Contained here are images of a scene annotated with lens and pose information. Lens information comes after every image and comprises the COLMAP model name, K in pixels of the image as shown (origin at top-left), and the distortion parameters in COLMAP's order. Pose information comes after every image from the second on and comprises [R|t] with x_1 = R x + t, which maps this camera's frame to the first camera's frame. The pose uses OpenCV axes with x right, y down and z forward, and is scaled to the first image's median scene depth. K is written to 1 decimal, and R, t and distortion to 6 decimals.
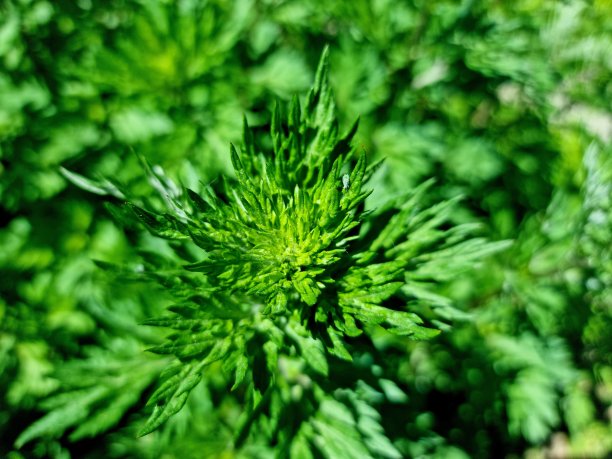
lens RADIAL K [[504.2, 0, 306.0], [0, 504.2, 229.5], [0, 0, 1]] dist [-0.074012, 0.001398]
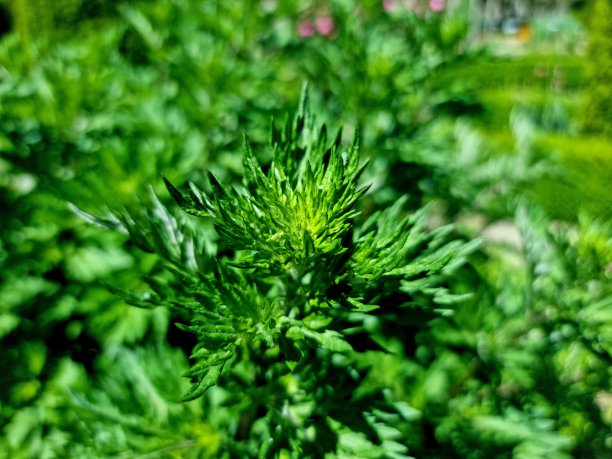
lens RADIAL K [[504.2, 0, 306.0], [0, 504.2, 229.5], [0, 0, 1]] dist [-0.074012, 0.001398]
pose [[0.984003, -0.096310, 0.149878, -0.176344], [0.143459, 0.927177, -0.346067, 0.395817], [-0.105634, 0.362032, 0.926161, -0.014460]]
